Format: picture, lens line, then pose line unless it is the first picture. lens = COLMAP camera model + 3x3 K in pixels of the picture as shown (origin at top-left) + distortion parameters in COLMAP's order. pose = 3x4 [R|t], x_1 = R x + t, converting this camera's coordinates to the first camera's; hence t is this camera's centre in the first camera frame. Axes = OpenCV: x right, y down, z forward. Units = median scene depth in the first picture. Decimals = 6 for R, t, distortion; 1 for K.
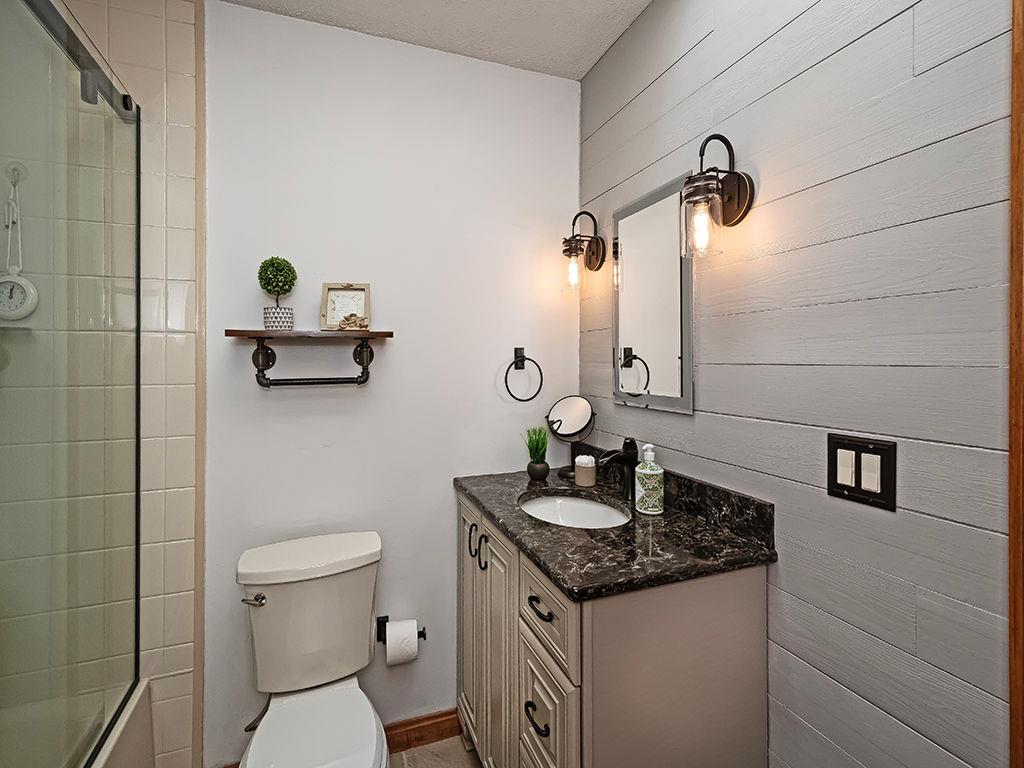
lens RADIAL K [[441.8, 0, 512.0], [0, 441.8, 384.0], [0, 0, 1]] dist [0.002417, -0.000504]
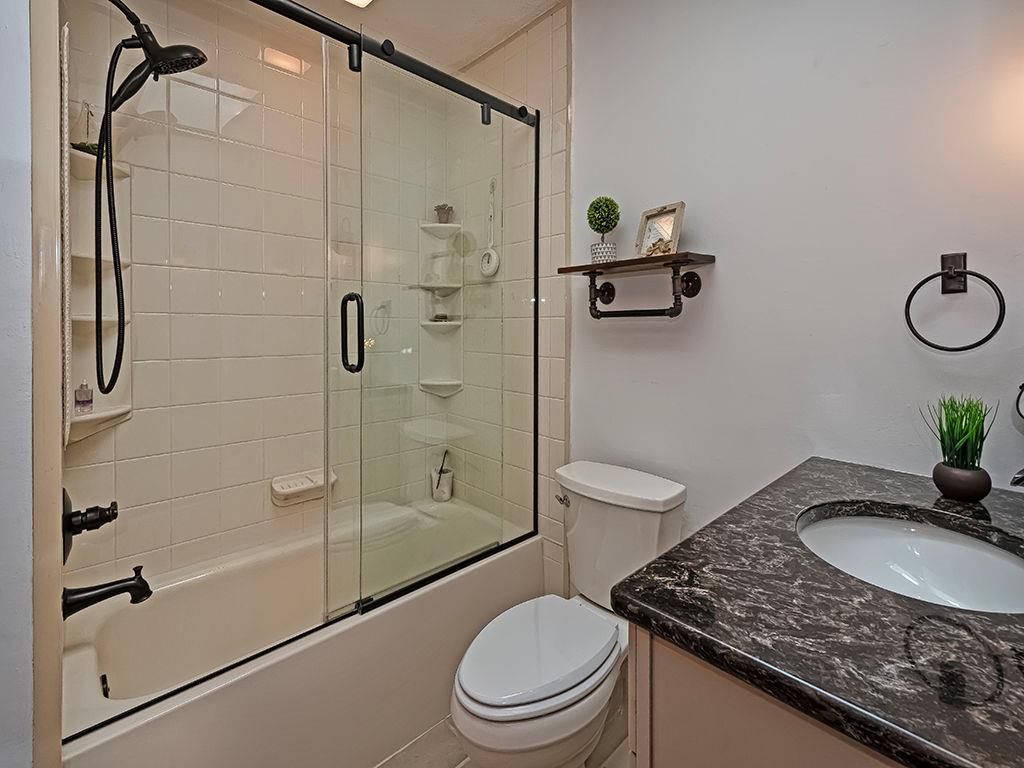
lens RADIAL K [[460.6, 0, 510.8], [0, 460.6, 349.3], [0, 0, 1]] dist [0.001008, -0.000373]
pose [[0.405629, 0.052172, -0.912548, 0.412567], [-0.043336, 0.998345, 0.037815, 0.049855], [0.913010, 0.024207, 0.407219, 0.339336]]
